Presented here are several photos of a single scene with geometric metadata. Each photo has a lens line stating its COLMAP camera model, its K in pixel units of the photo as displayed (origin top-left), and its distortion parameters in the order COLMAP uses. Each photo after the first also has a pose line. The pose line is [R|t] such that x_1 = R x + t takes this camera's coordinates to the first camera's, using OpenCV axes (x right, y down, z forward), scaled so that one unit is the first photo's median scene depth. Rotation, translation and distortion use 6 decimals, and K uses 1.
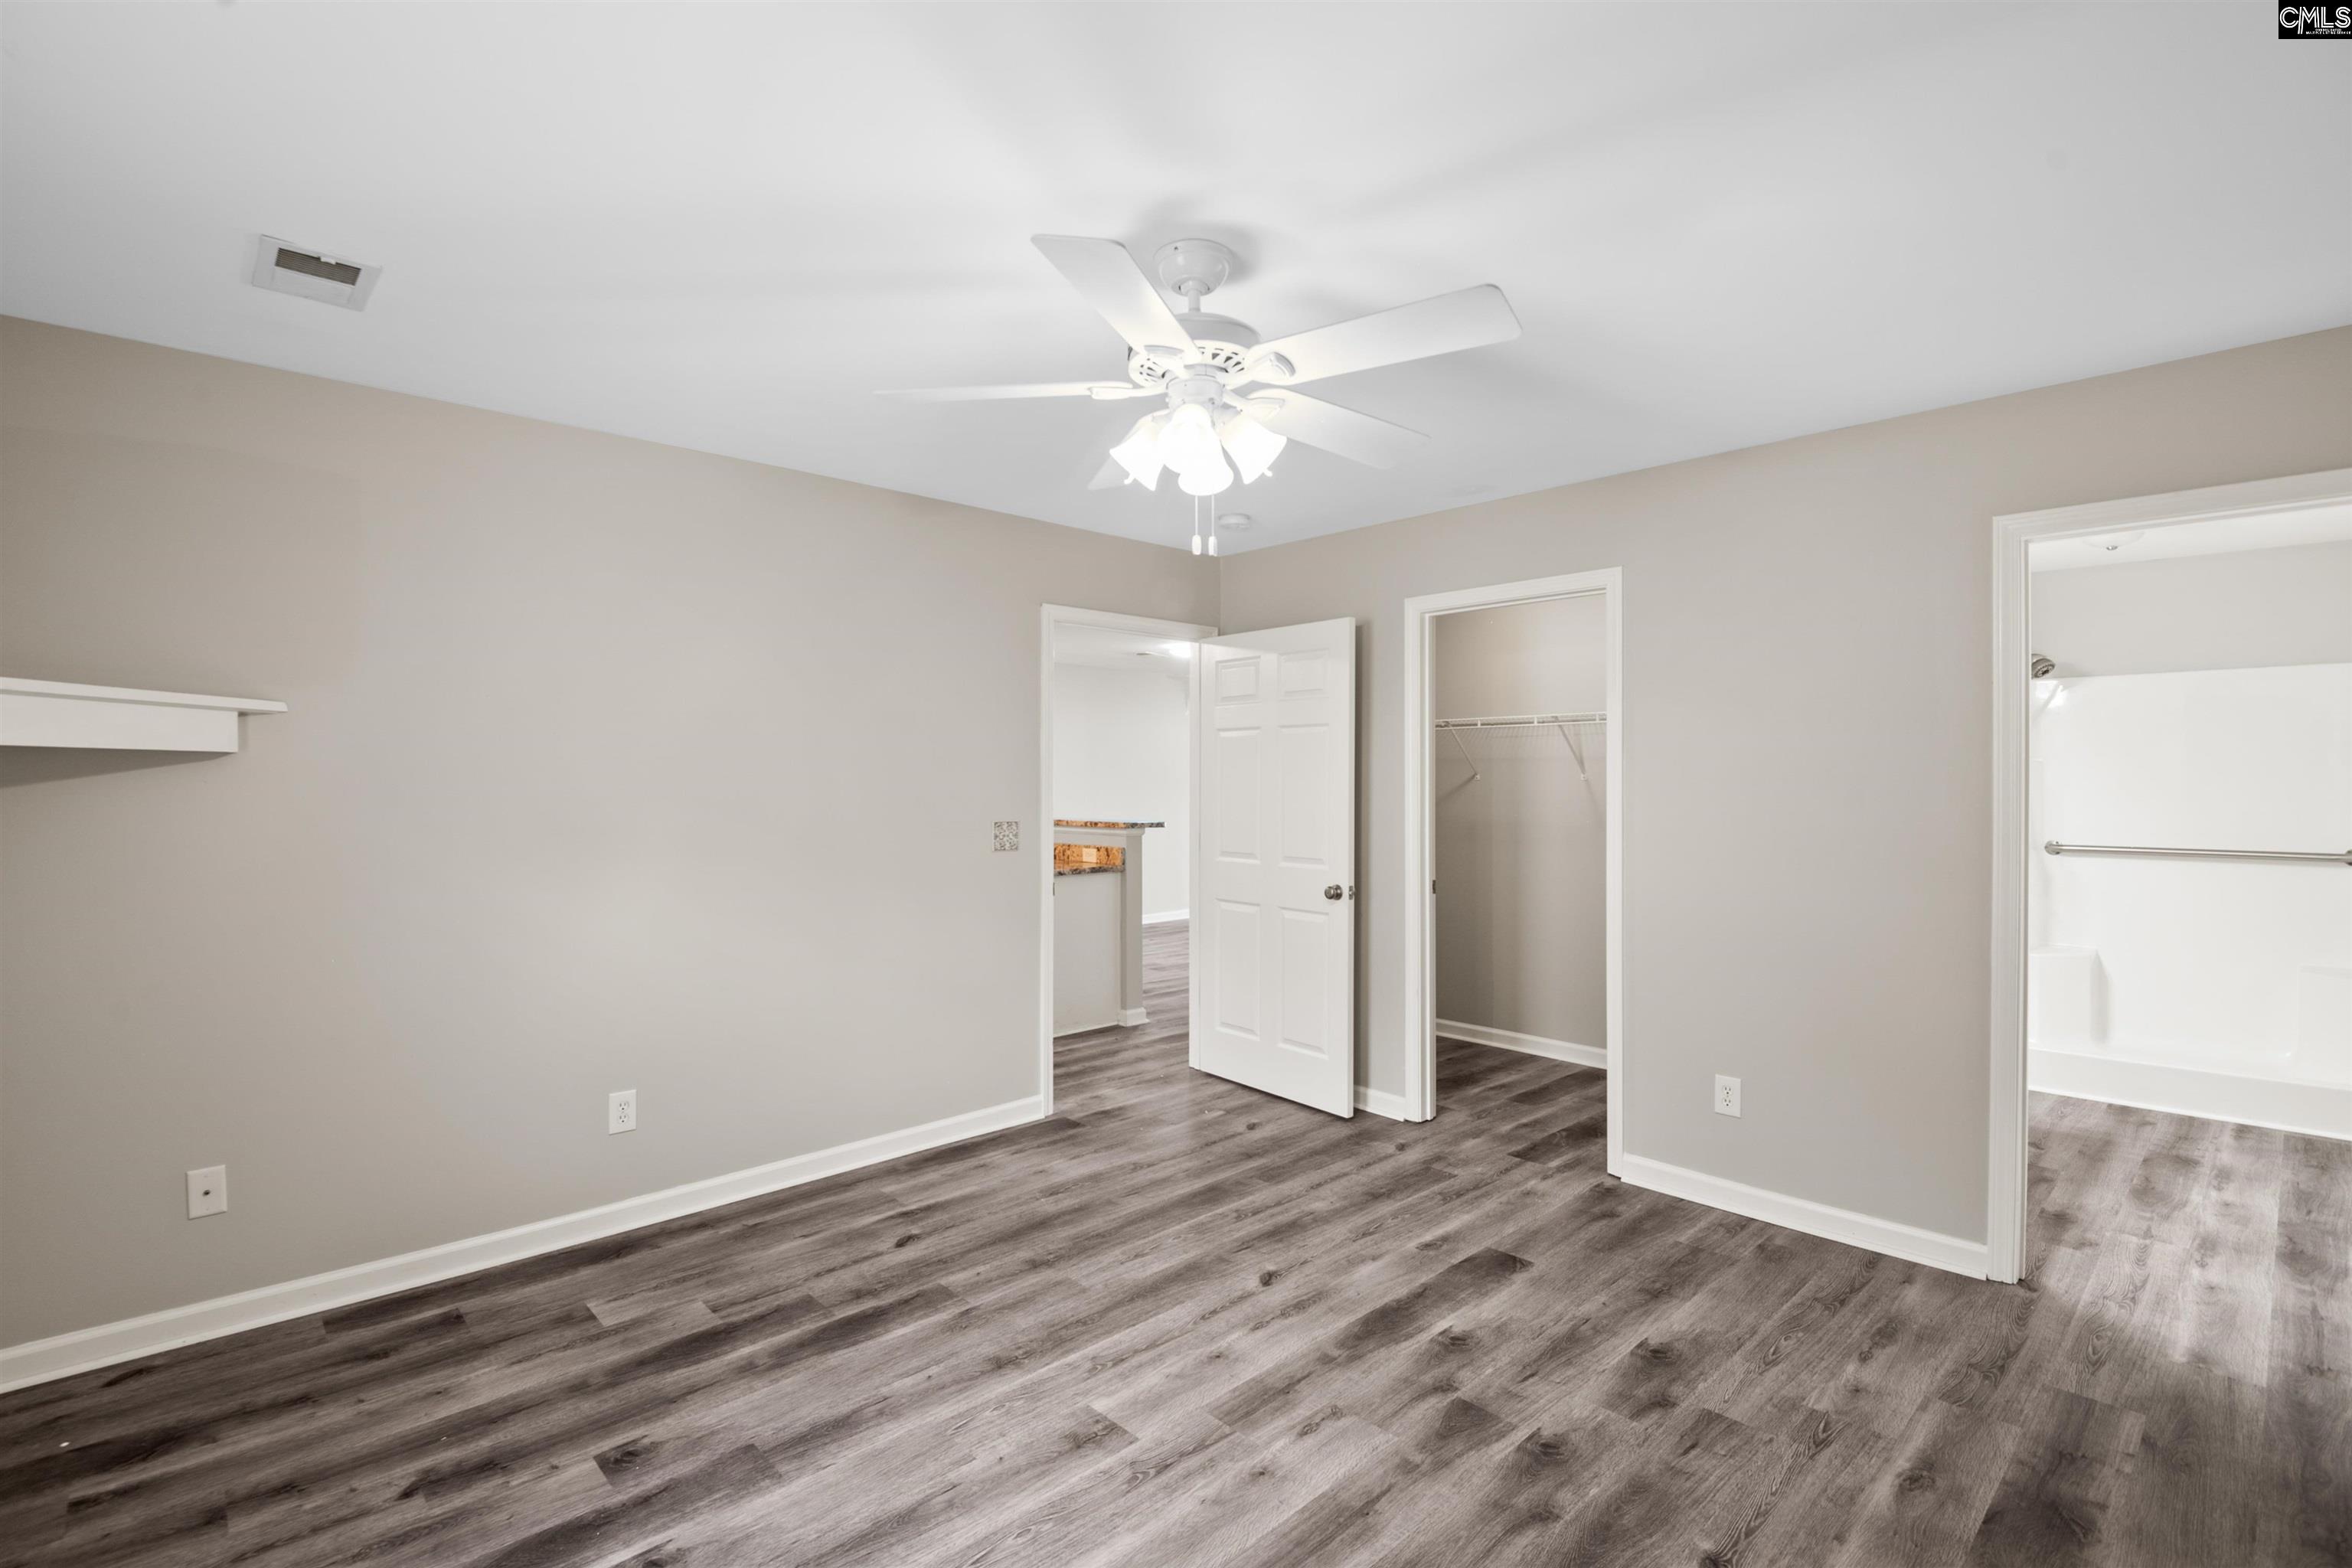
lens RADIAL K [[1097.8, 0, 1176.0], [0, 1097.8, 784.0], [0, 0, 1]] dist [0.004939, -0.012913]
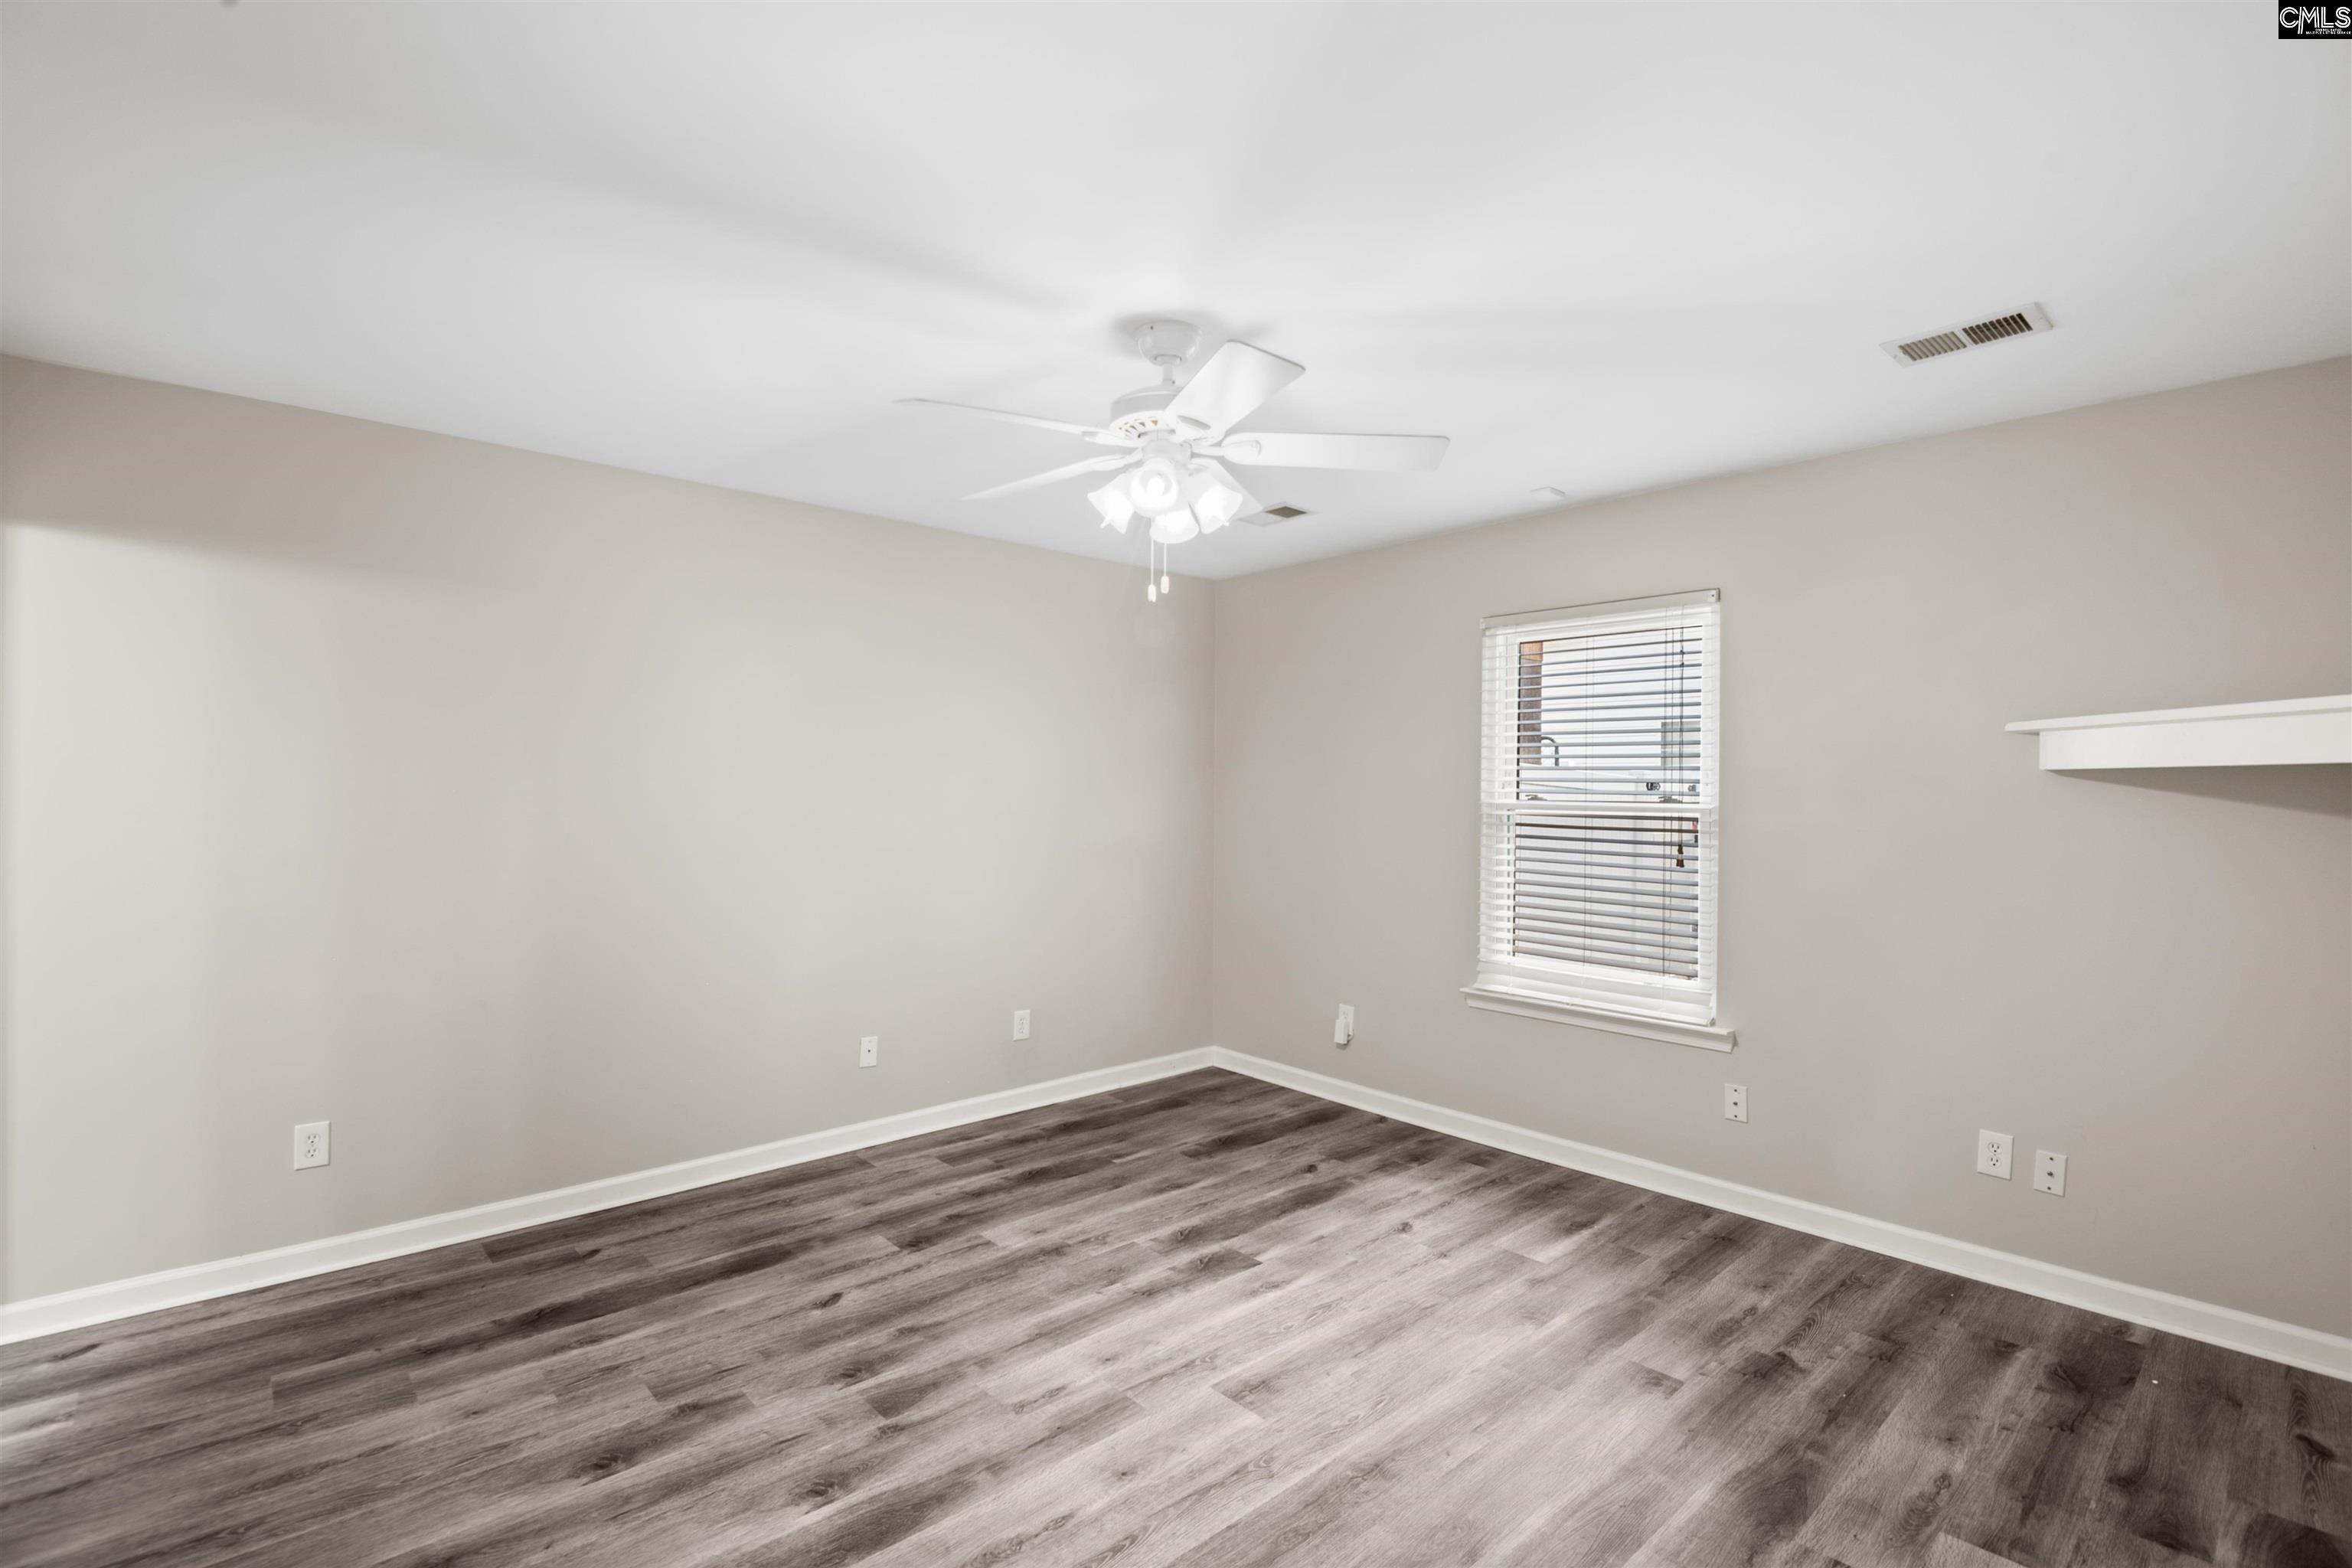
lens RADIAL K [[1097.8, 0, 1176.0], [0, 1097.8, 784.0], [0, 0, 1]] dist [0.004939, -0.012913]
pose [[-0.999723, -0.007484, 0.022293, -0.018238], [-0.007505, 0.999971, -0.000856, -0.008574], [-0.022286, -0.001023, -0.999751, 2.015991]]
